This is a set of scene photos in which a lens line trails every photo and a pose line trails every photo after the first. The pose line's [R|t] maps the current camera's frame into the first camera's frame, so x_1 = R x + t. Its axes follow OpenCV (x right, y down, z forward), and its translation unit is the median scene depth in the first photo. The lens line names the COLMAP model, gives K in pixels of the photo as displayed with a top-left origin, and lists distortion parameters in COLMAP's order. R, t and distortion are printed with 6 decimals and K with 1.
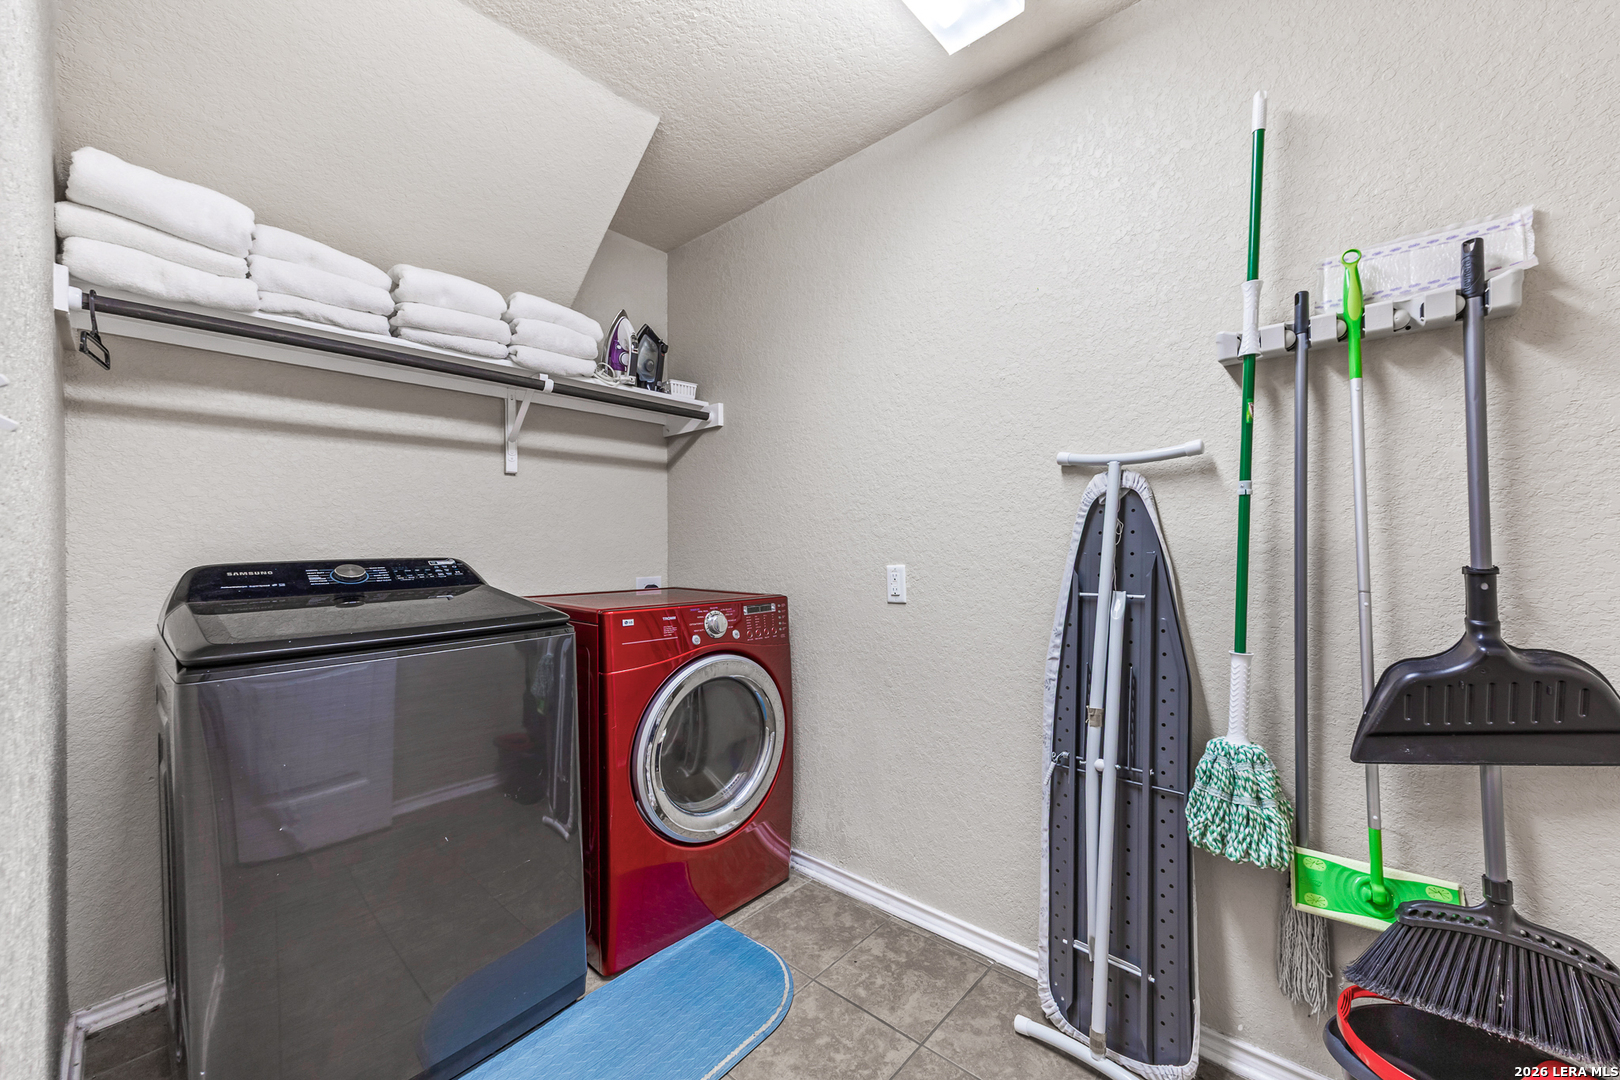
lens RADIAL K [[613.0, 0, 809.0], [0, 613.0, 537.7], [0, 0, 1]] dist [0.017474, 0.000642]
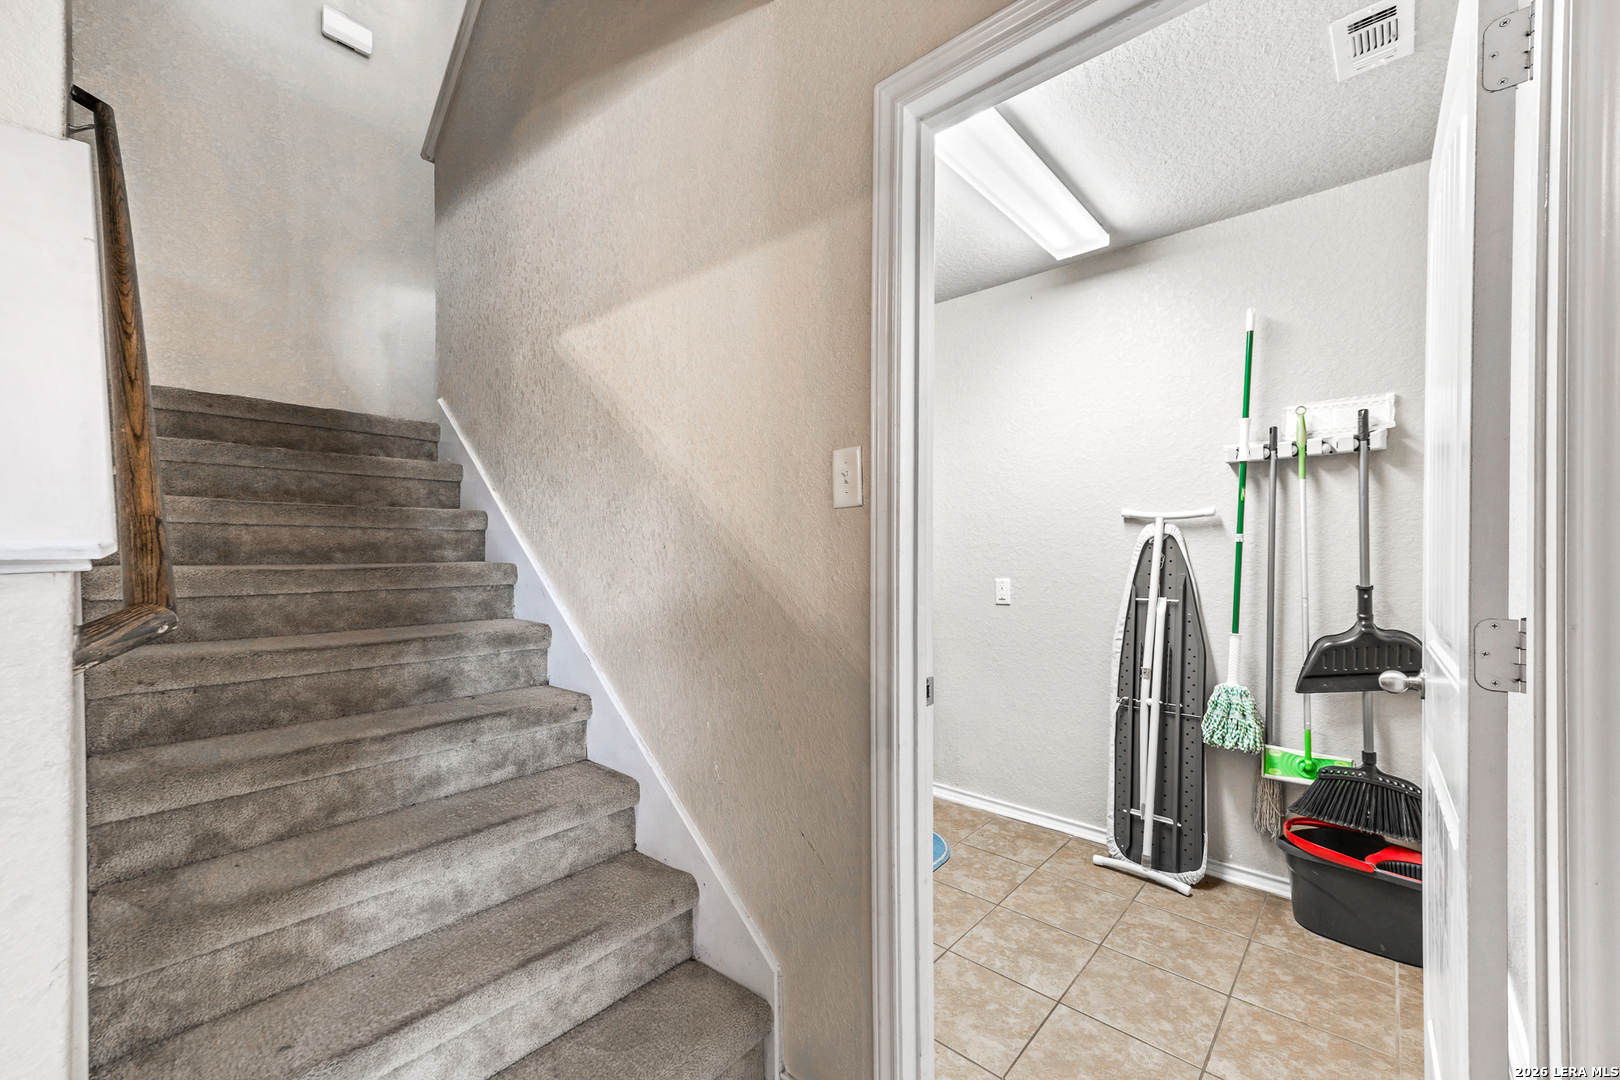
lens RADIAL K [[613.0, 0, 809.6], [0, 613.0, 549.5], [0, 0, 1]] dist [0.017474, 0.000642]
pose [[0.999908, 0.012673, -0.004888, -0.477535], [-0.012646, 0.999905, 0.005507, -0.042327], [0.004957, -0.005444, 0.999973, -0.718575]]
